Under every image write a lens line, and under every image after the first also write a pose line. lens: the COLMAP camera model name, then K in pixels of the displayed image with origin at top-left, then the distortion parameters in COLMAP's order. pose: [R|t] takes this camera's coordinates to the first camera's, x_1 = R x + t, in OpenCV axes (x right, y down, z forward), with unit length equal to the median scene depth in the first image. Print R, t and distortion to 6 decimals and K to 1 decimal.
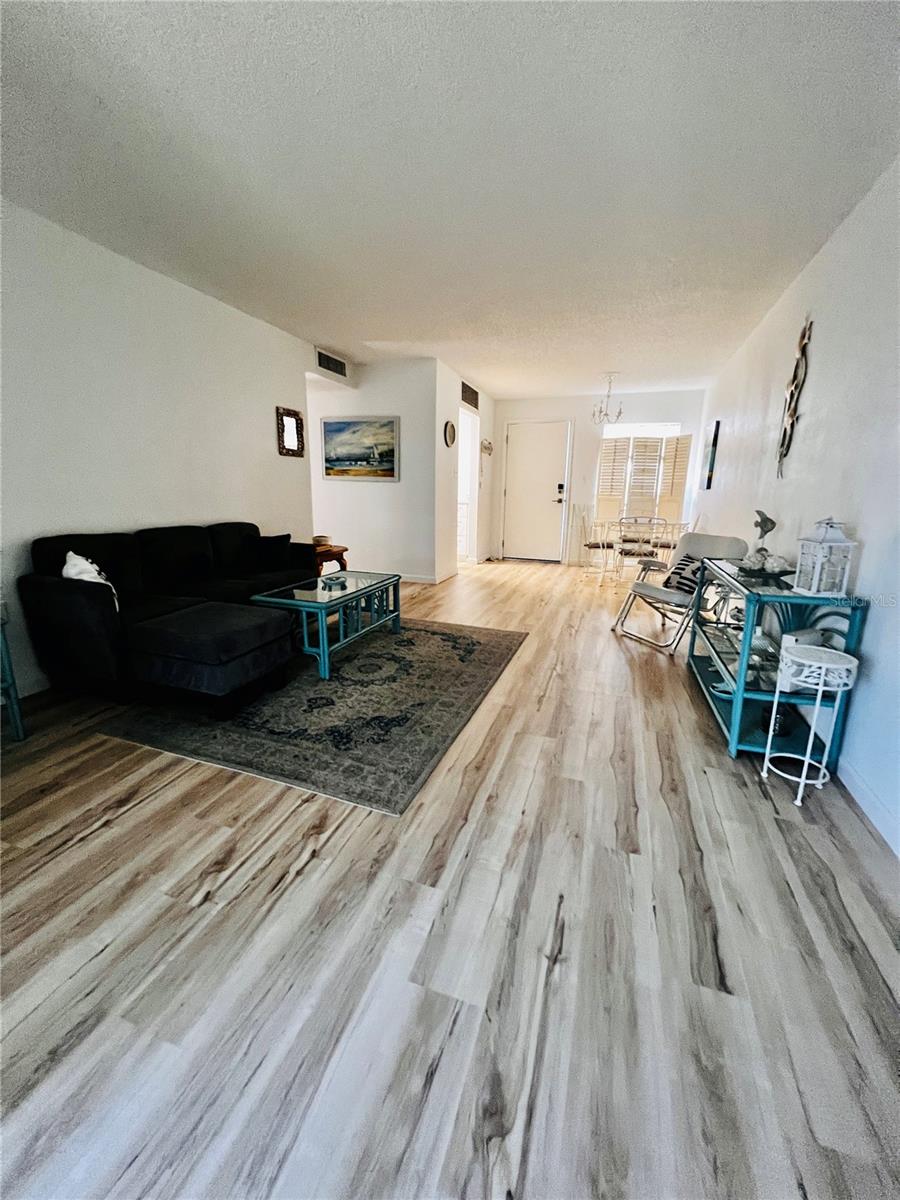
lens RADIAL K [[478.5, 0, 450.0], [0, 478.5, 600.0], [0, 0, 1]] dist [-0.001335, 0.000751]
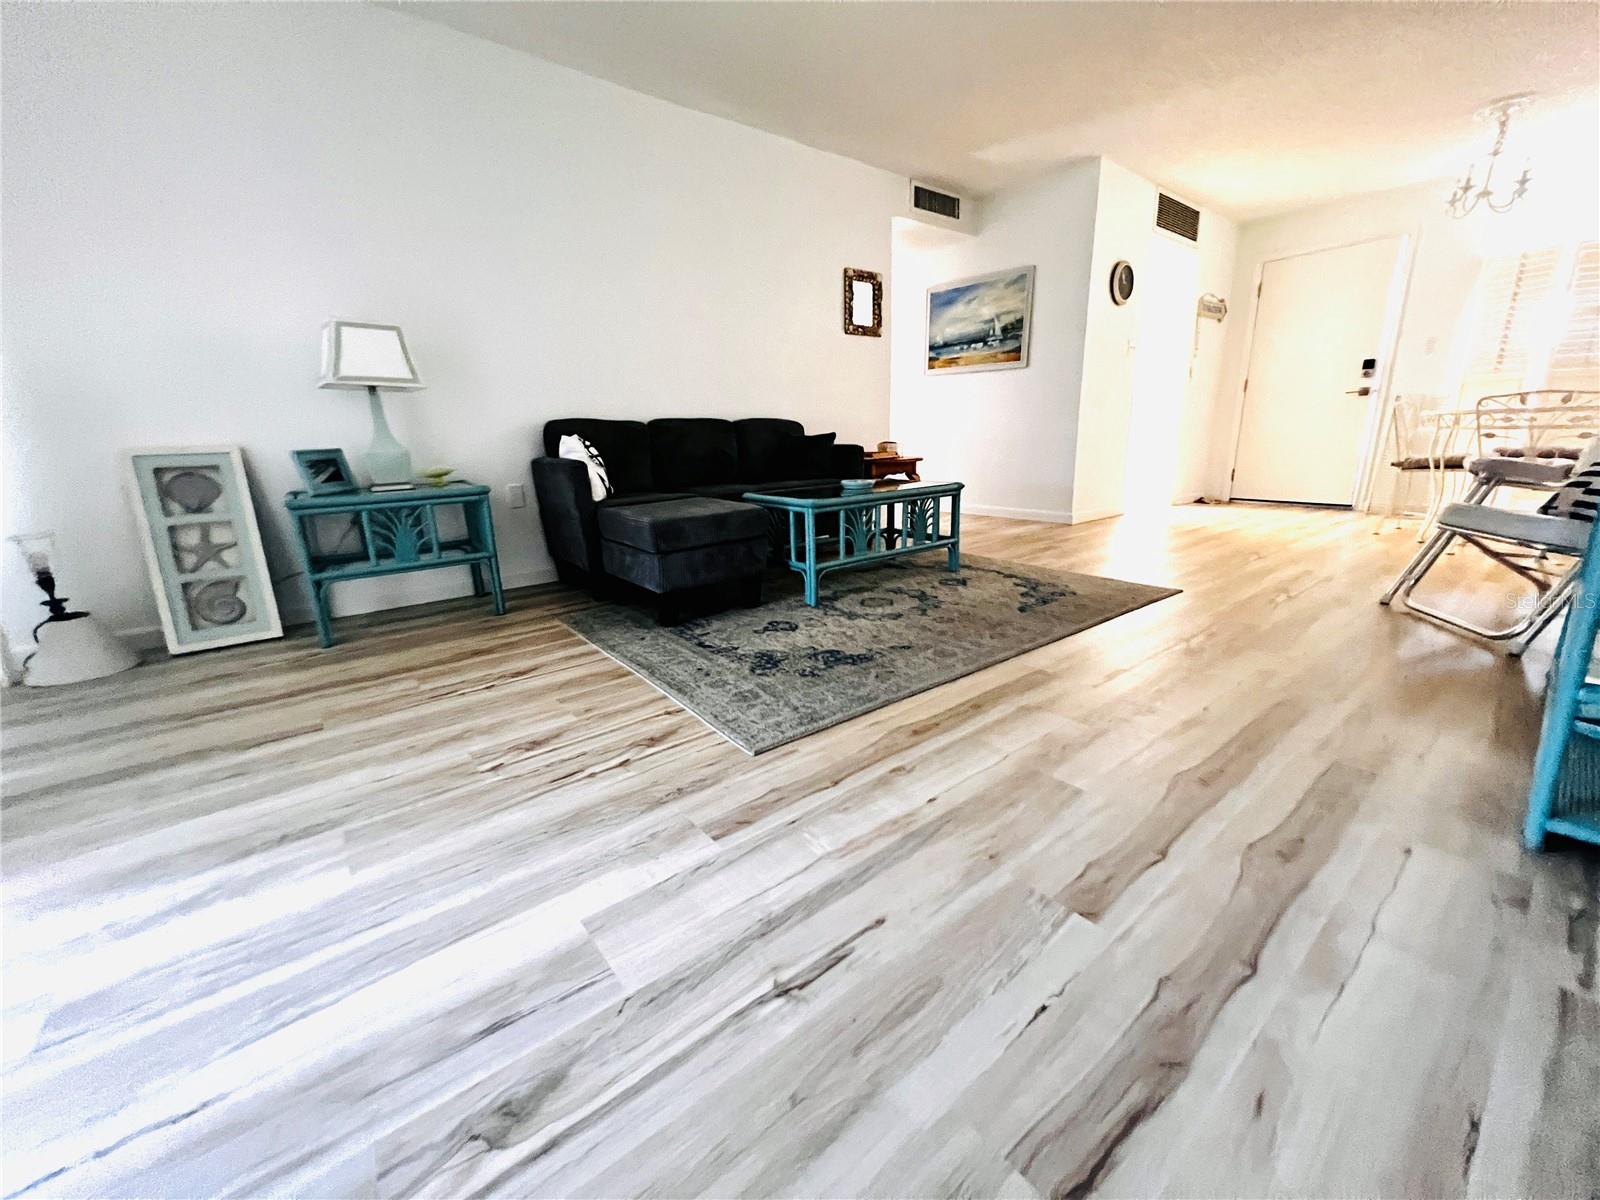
lens RADIAL K [[638.0, 0, 803.3], [0, 638.0, 601.5], [0, 0, 1]] dist [-0.001335, 0.000751]
pose [[0.845276, 0.102052, -0.524494, 0.273905], [-0.086617, 0.994779, 0.053964, 0.119235], [0.527263, -0.000184, 0.849702, 0.176557]]
